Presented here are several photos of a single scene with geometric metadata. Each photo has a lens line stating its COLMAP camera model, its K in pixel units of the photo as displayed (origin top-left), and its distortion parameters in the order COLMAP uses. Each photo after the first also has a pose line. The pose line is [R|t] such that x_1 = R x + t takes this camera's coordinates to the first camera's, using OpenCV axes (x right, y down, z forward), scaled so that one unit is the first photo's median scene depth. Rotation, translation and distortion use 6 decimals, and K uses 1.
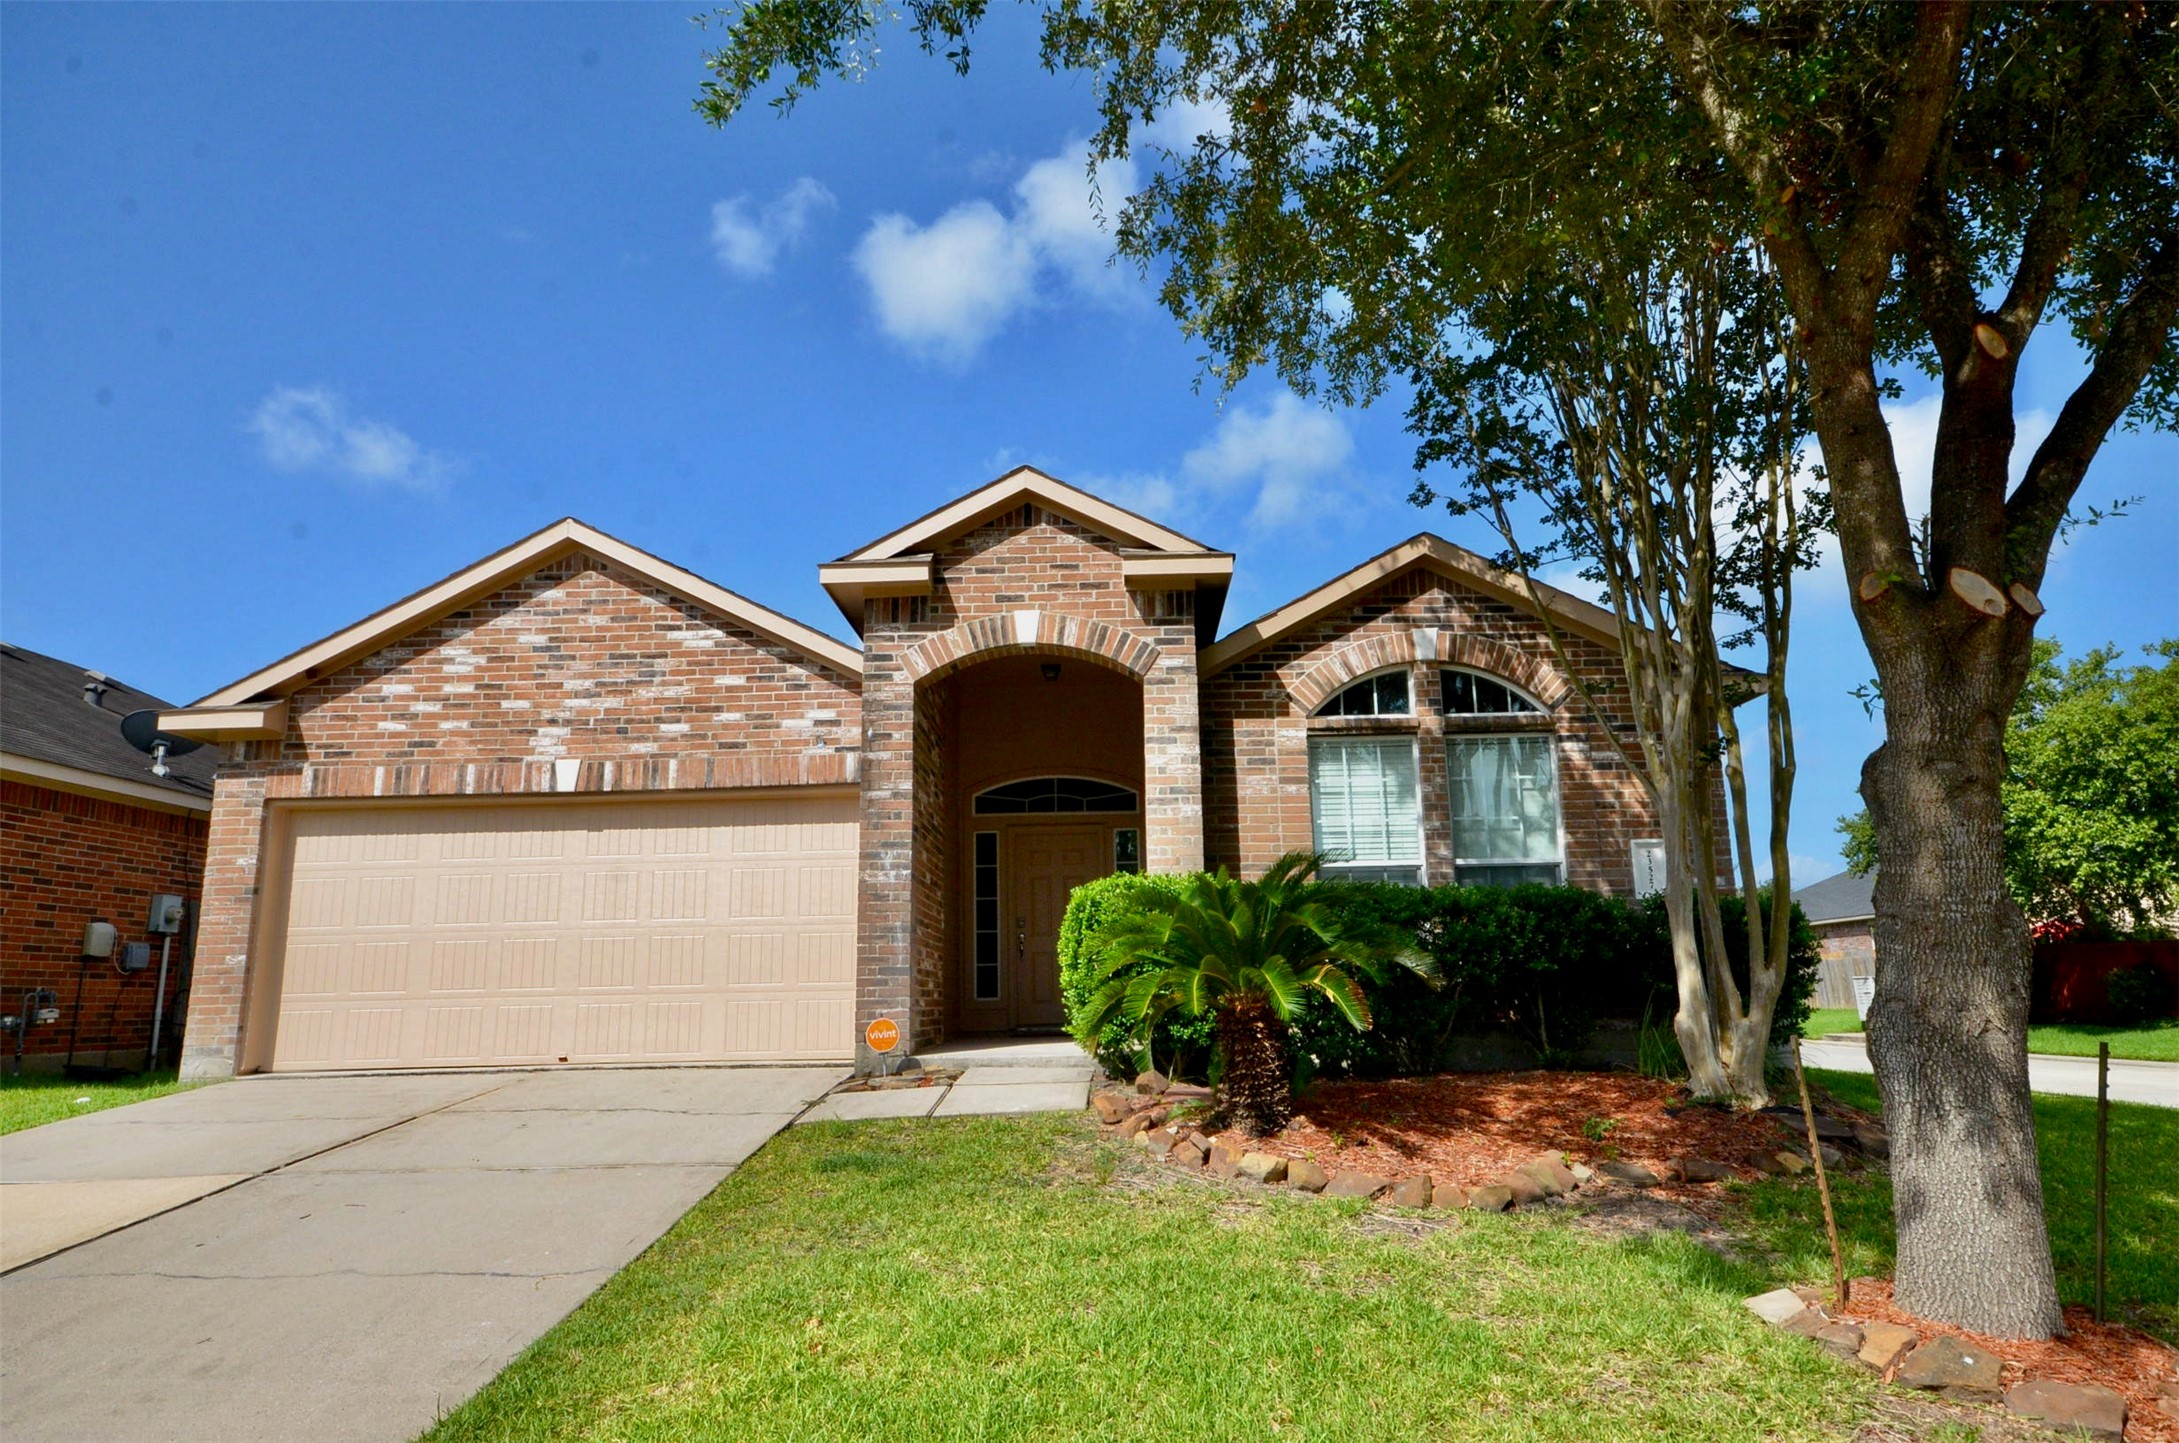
lens RADIAL K [[1293.6, 0, 1089.5], [0, 1293.6, 721.5], [0, 0, 1]] dist [0.006280, 0.002979]
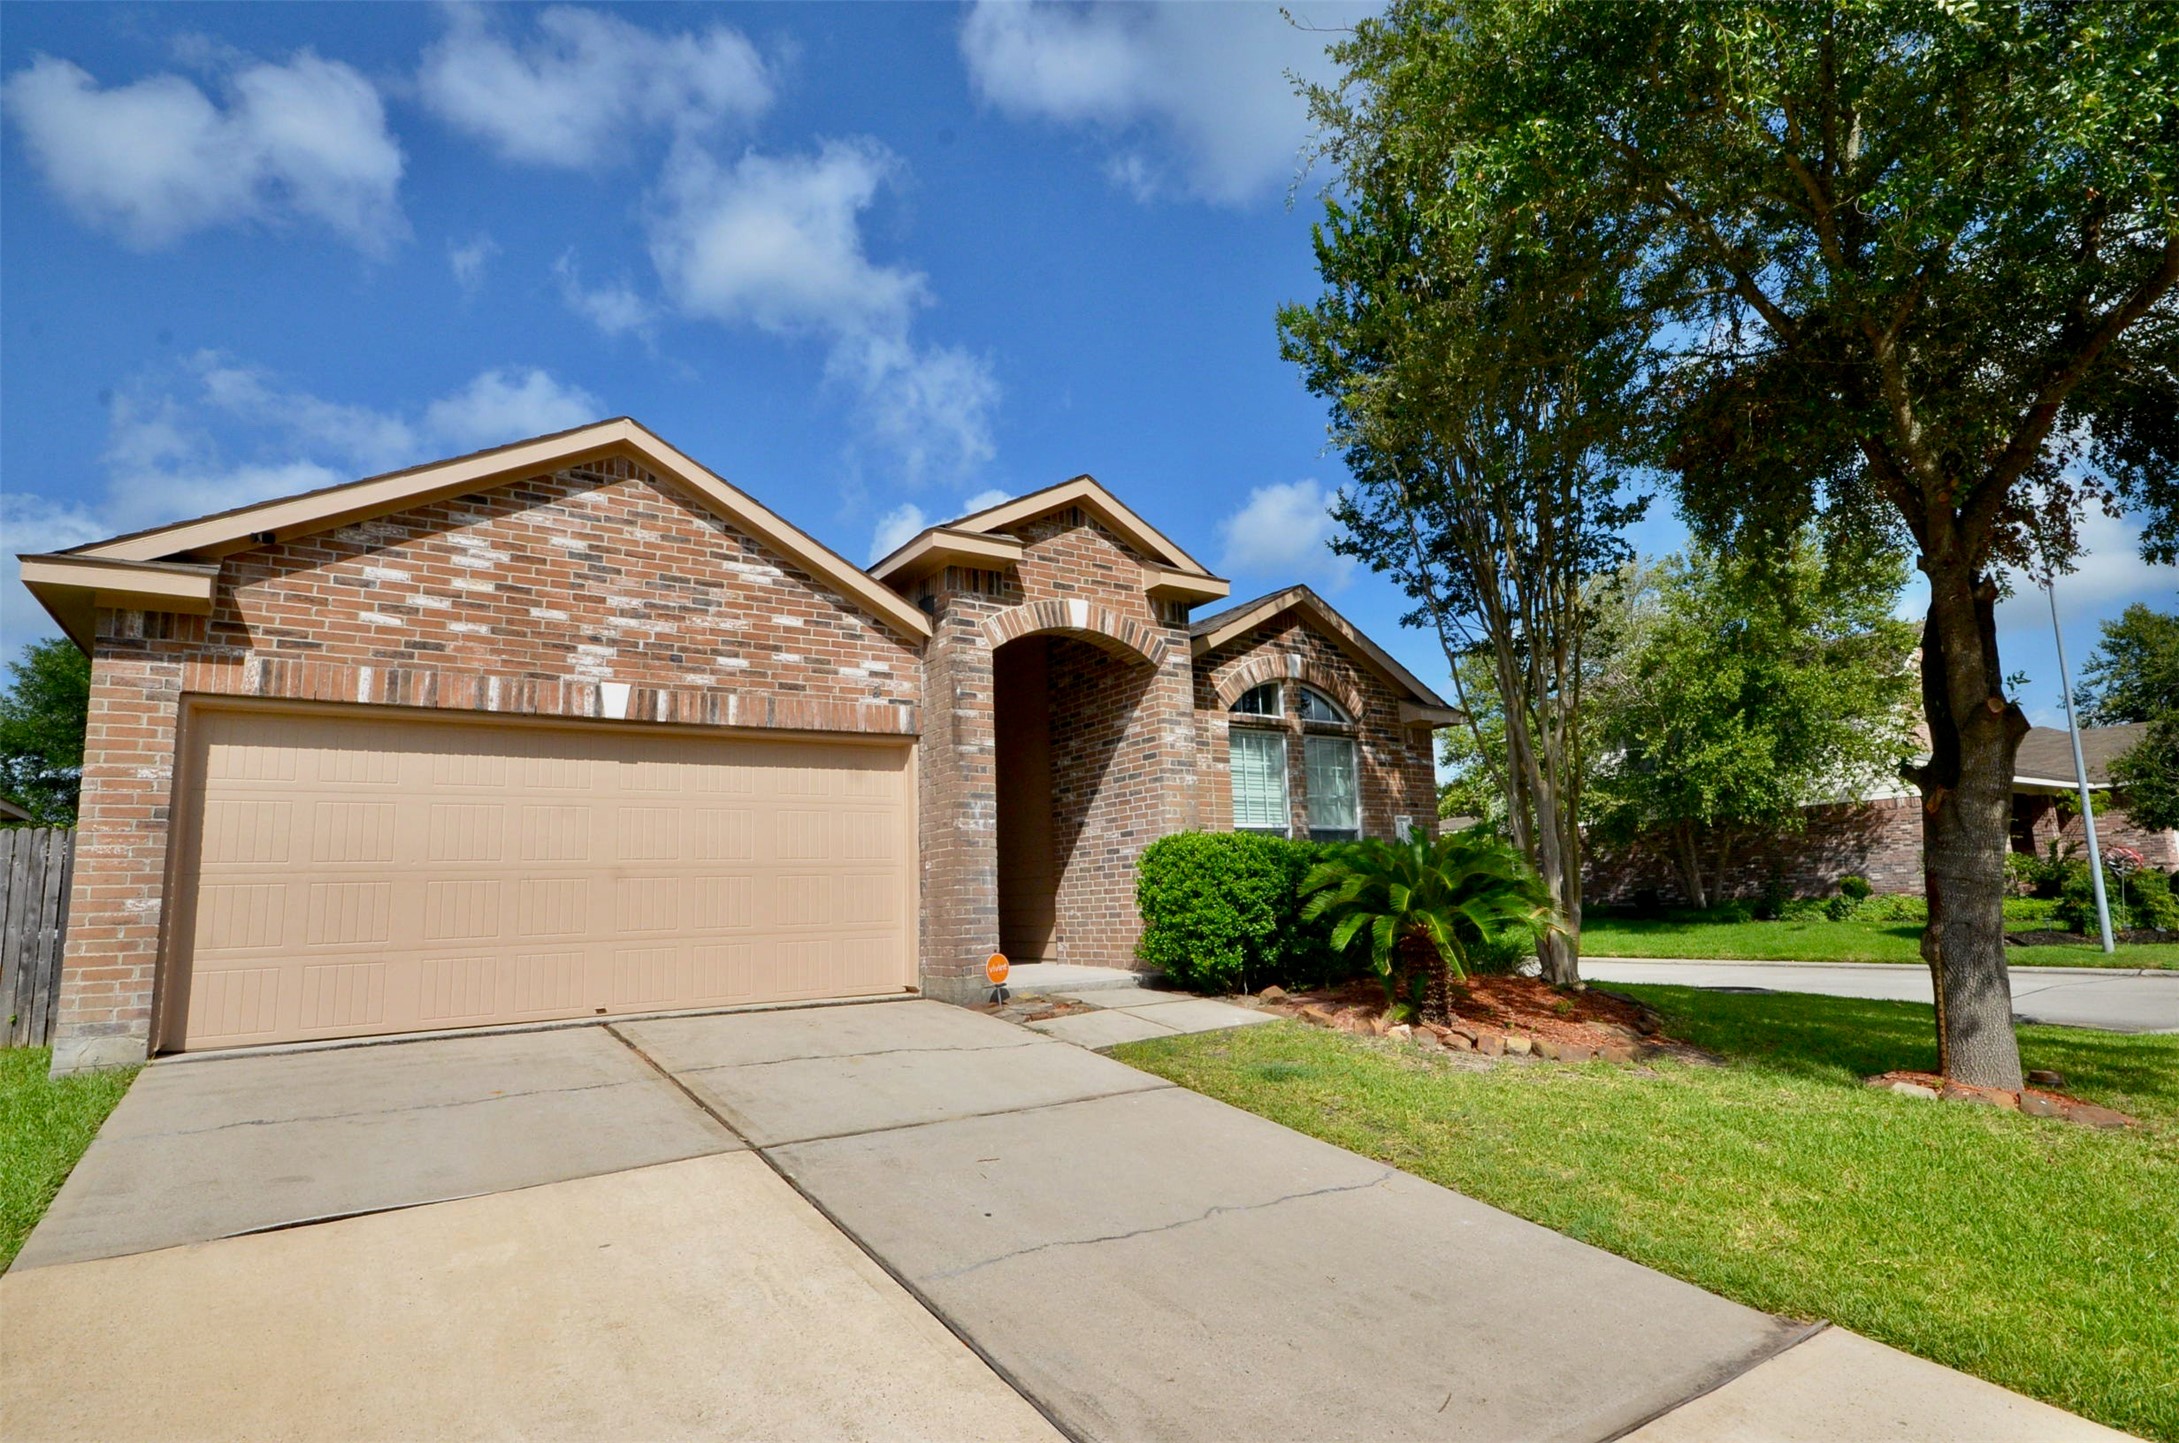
lens RADIAL K [[1088.1, 0, 1089.5], [0, 1088.1, 721.5], [0, 0, 1]] dist [0.000489, -0.000851]
pose [[0.815580, 0.087048, 0.572059, -0.566002], [-0.102119, 0.994755, -0.005776, 0.026551], [-0.569562, -0.053707, 0.820192, 0.180894]]
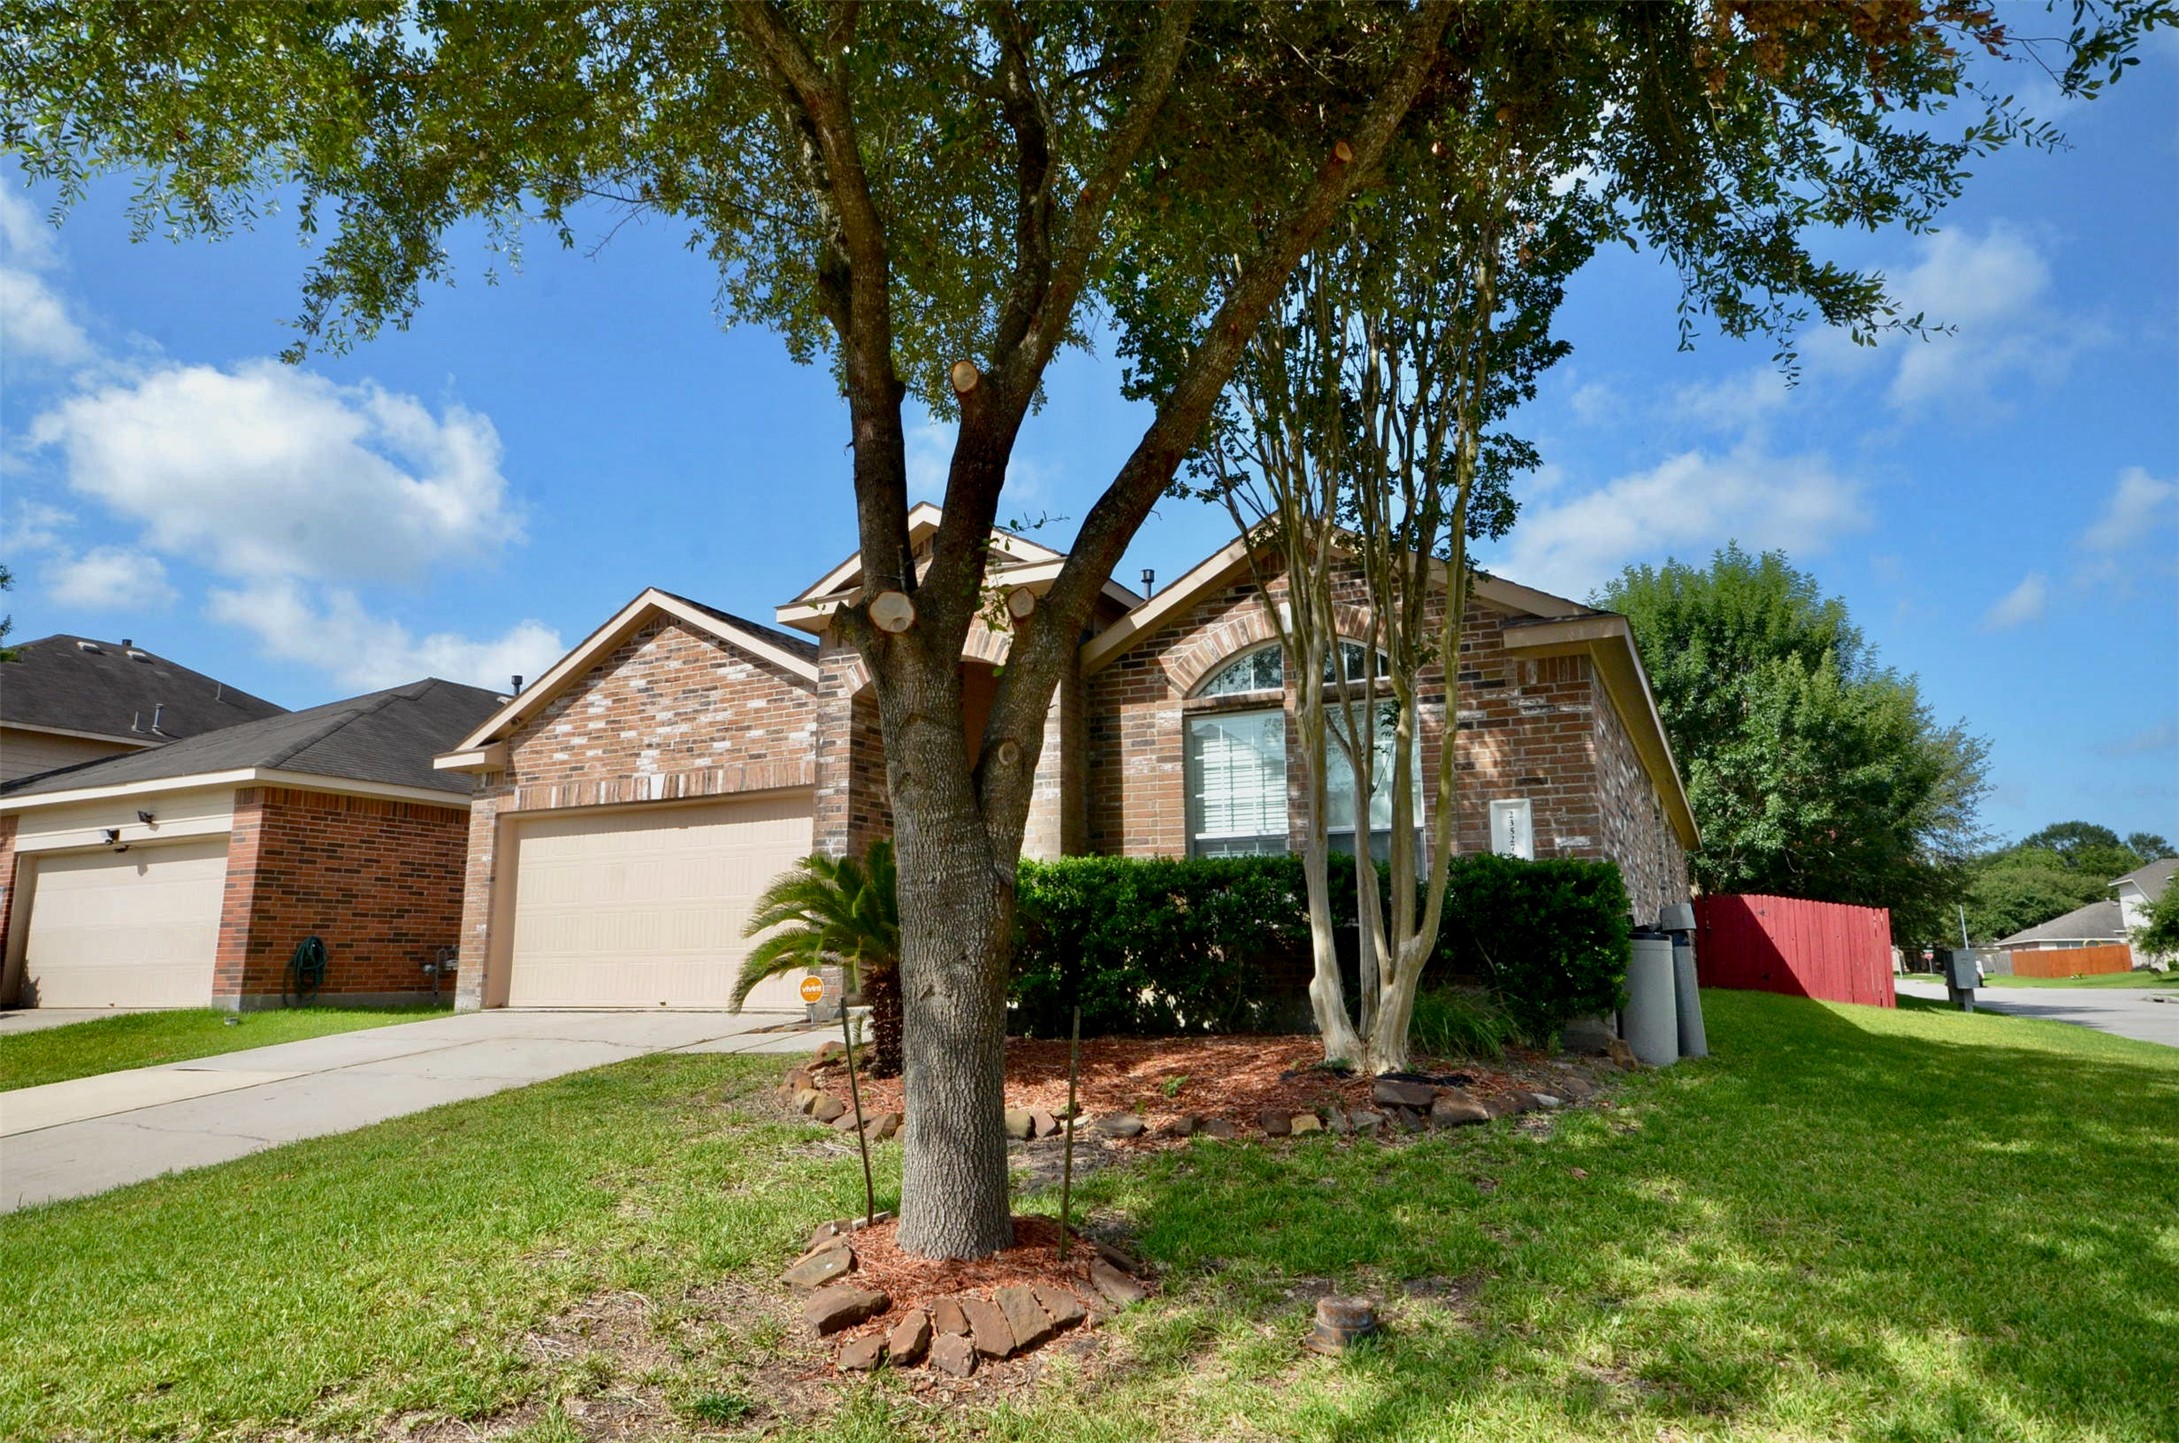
lens RADIAL K [[1293.6, 0, 1089.5], [0, 1293.6, 721.5], [0, 0, 1]] dist [0.006280, 0.002979]
pose [[0.904253, -0.069332, -0.421330, 0.540627], [0.081985, 0.996562, 0.011965, -0.003520], [0.419052, -0.045362, 0.906828, 0.004815]]
